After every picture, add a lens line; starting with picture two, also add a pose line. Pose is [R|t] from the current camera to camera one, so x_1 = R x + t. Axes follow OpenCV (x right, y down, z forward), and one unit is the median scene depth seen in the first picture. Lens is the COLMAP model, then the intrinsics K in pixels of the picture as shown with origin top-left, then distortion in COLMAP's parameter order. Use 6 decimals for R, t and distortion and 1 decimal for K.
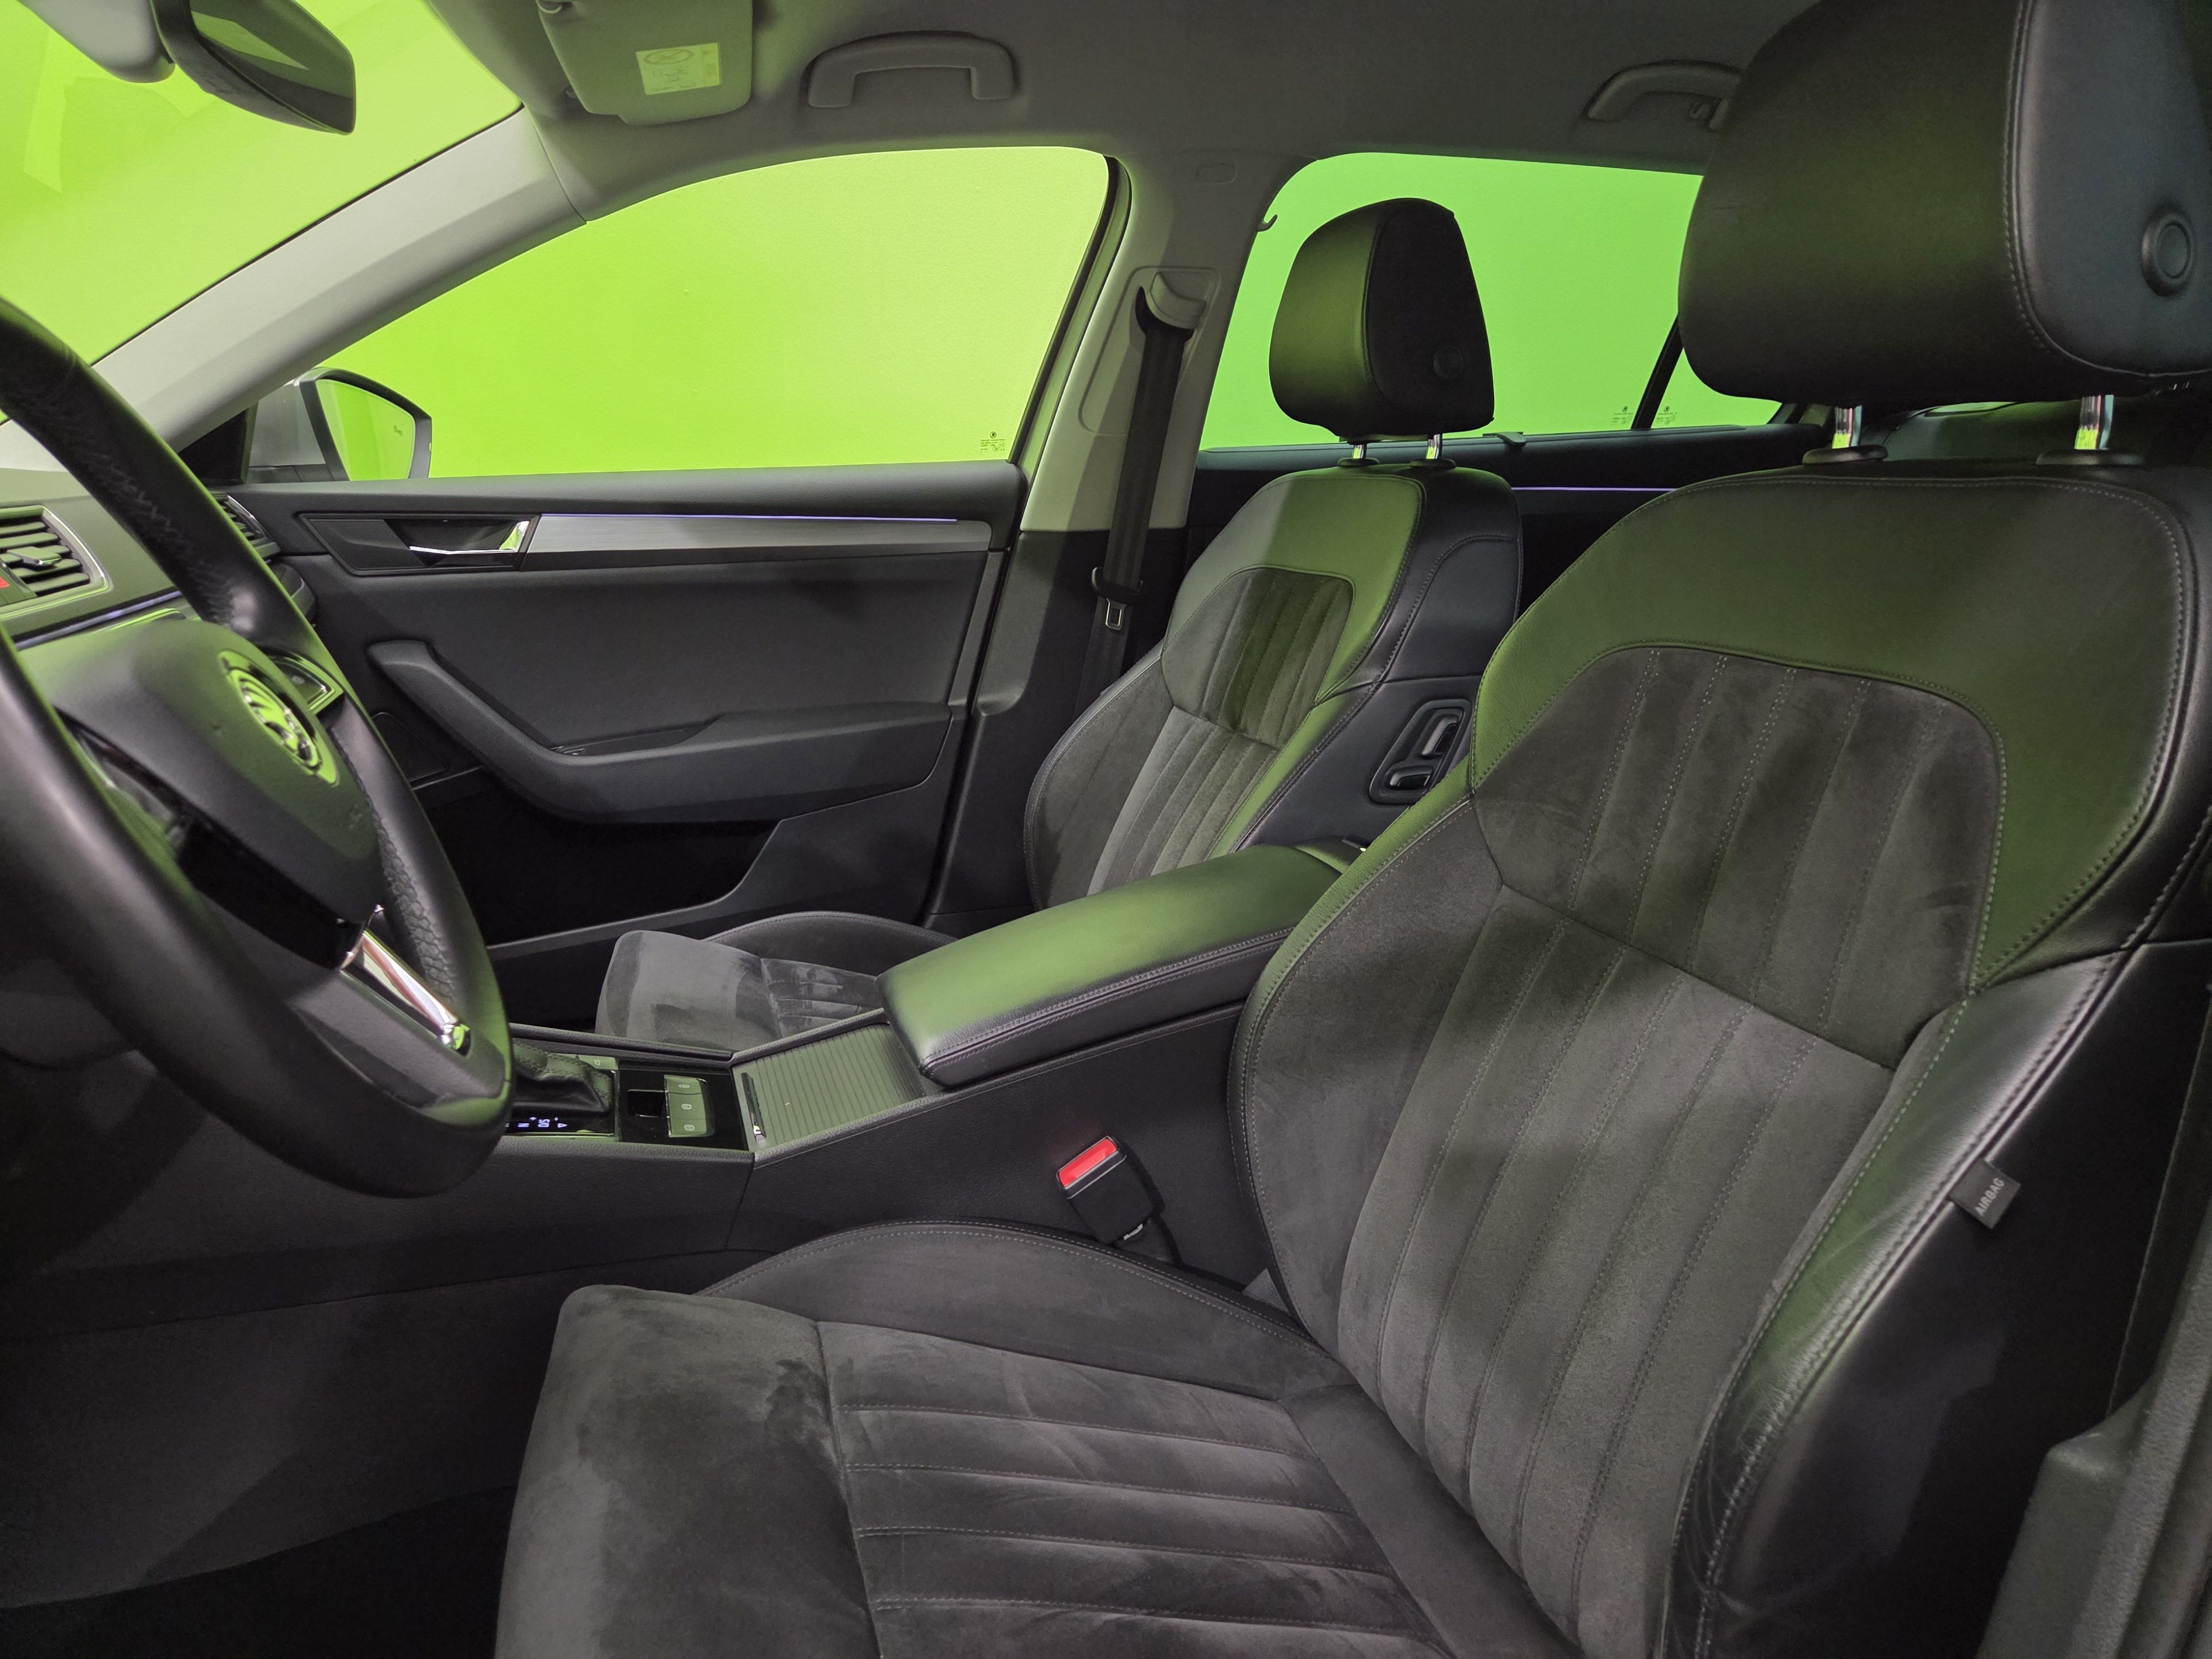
lens RADIAL K [[1462.5, 0, 1103.3], [0, 1462.5, 837.1], [0, 0, 1]] dist [0.022873, -0.006944]
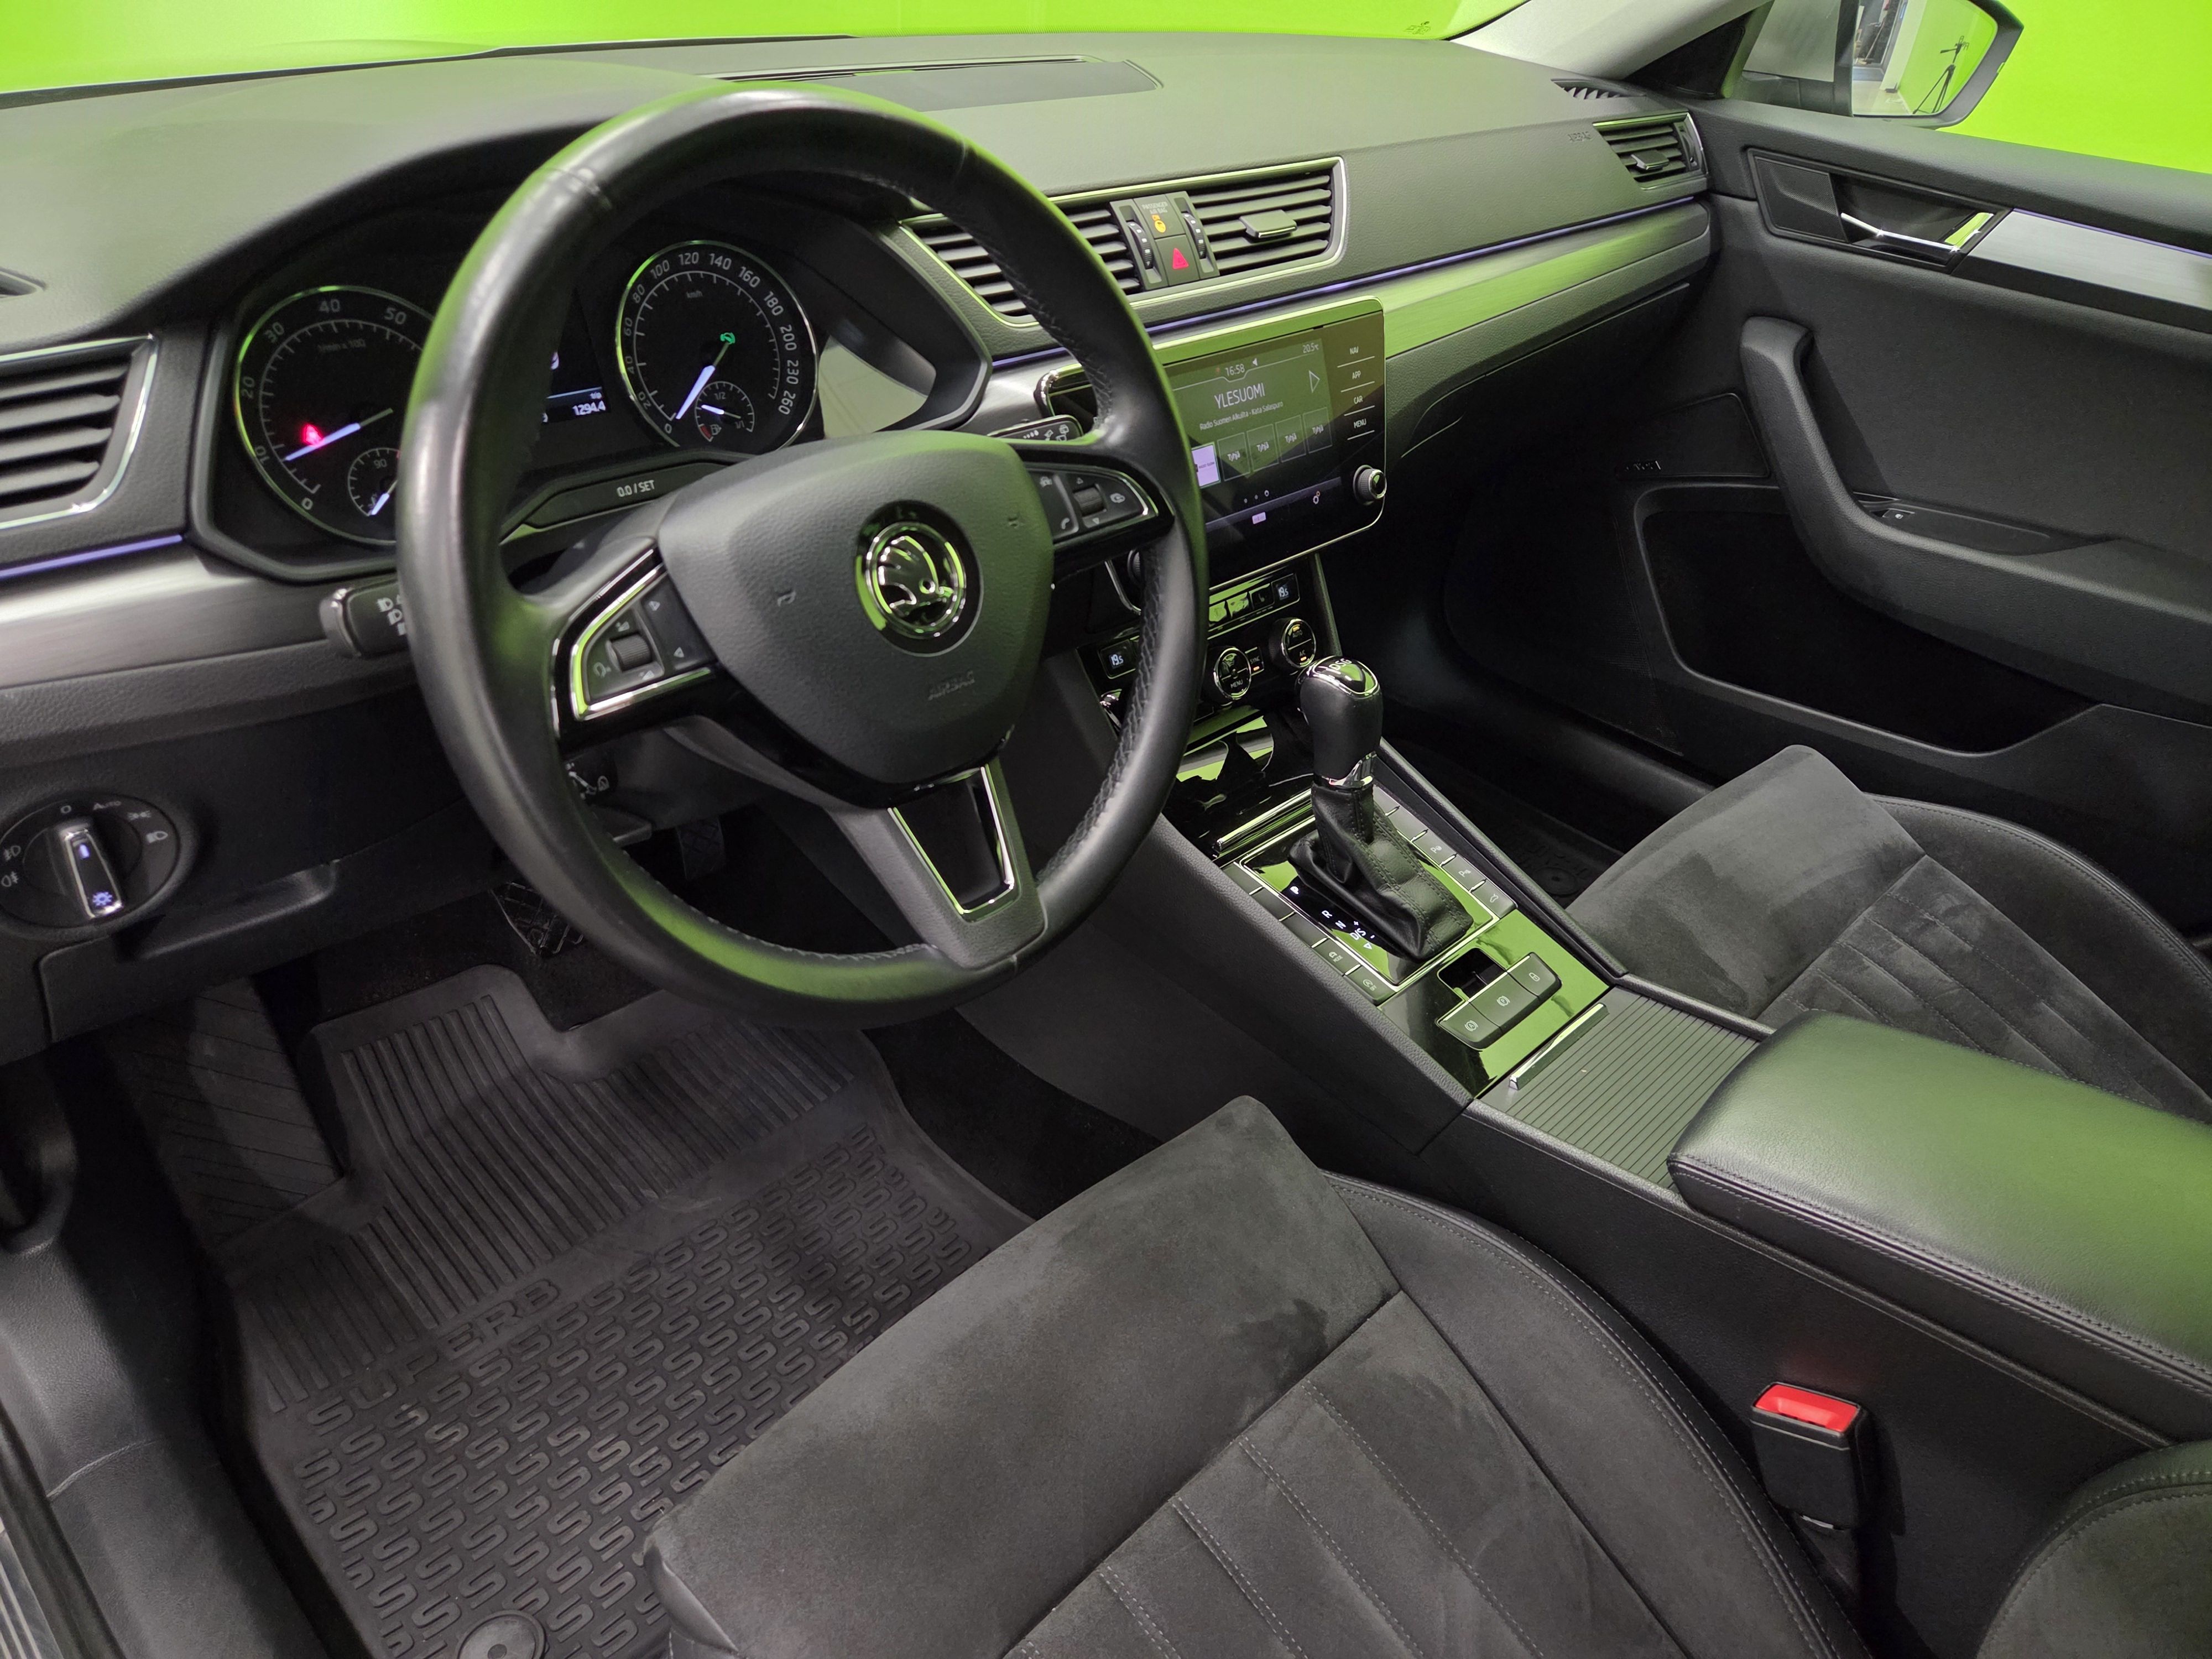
lens RADIAL K [[1462.5, 0, 1105.7], [0, 1462.5, 845.6], [0, 0, 1]] dist [0.022873, -0.006944]
pose [[0.453593, 0.554330, -0.697833, 0.122866], [-0.302984, 0.832296, 0.464202, -0.162065], [0.838125, 0.000873, 0.545477, 0.194692]]
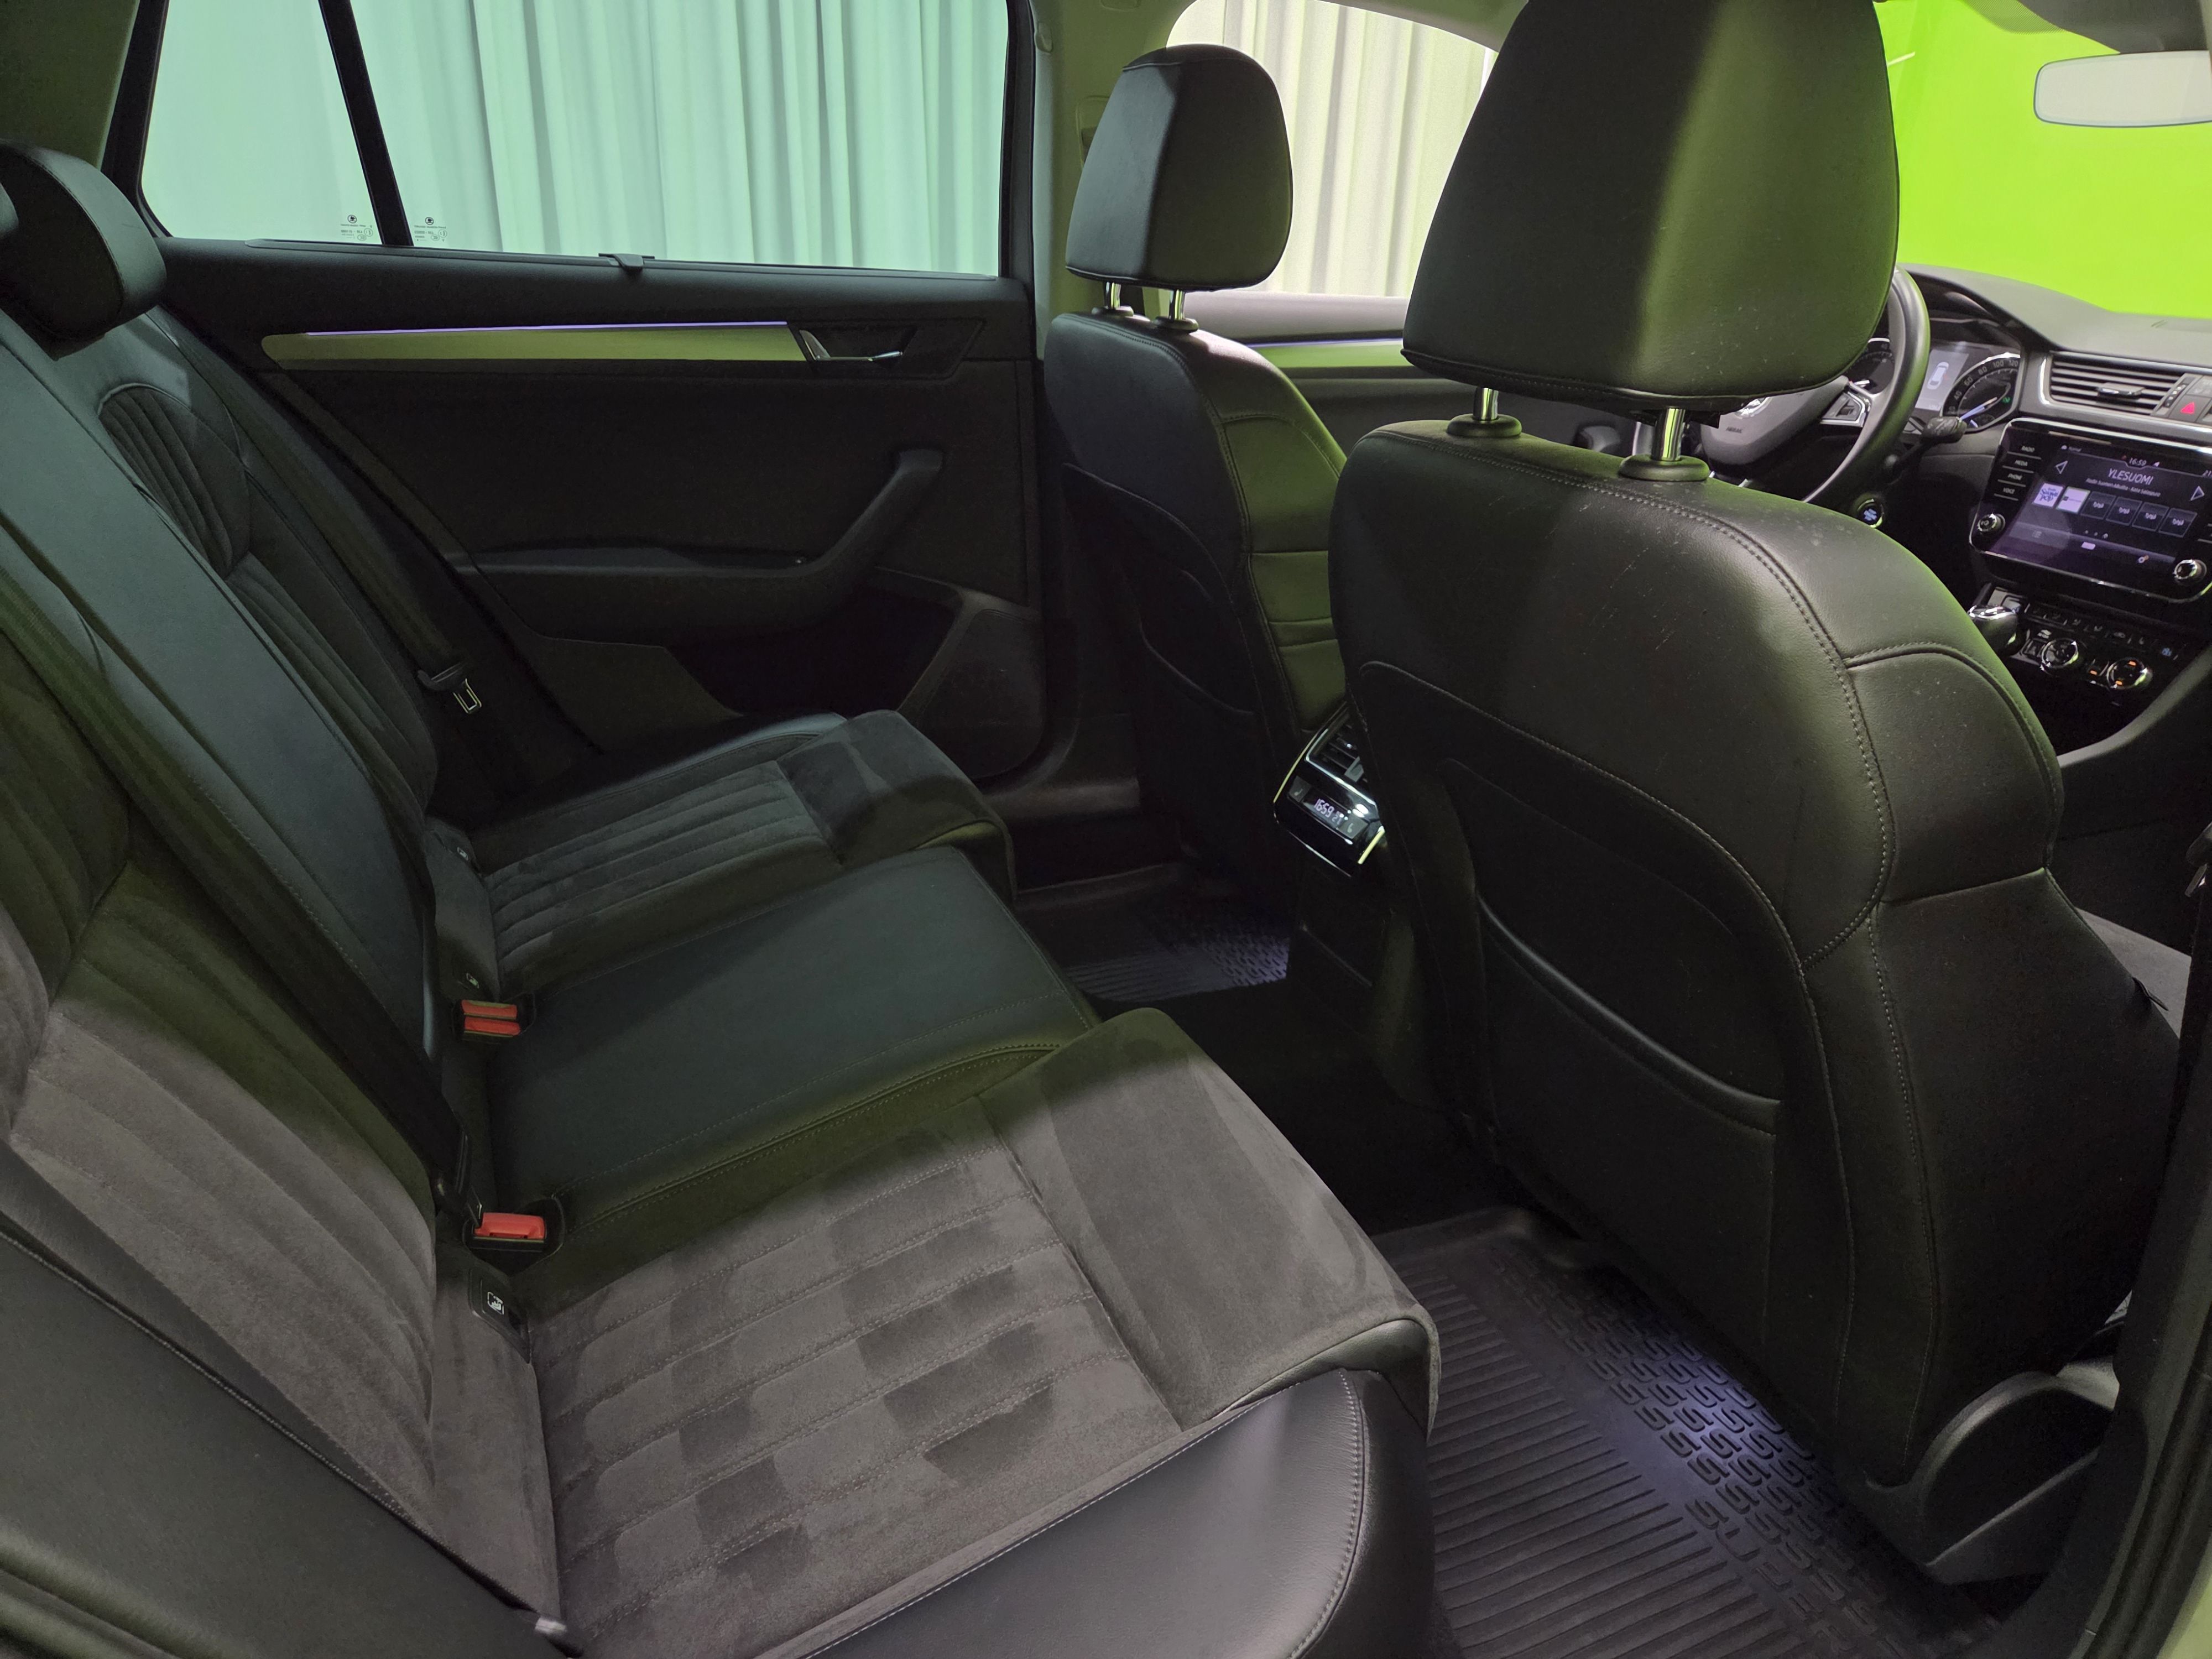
lens RADIAL K [[1462.5, 0, 1114.5], [0, 1462.5, 815.6], [0, 0, 1]] dist [0.022873, -0.006944]
pose [[-0.992991, 0.012450, -0.117532, 0.428785], [-0.064107, 0.778700, 0.624112, -0.452229], [0.099292, 0.627272, -0.772444, 1.400005]]
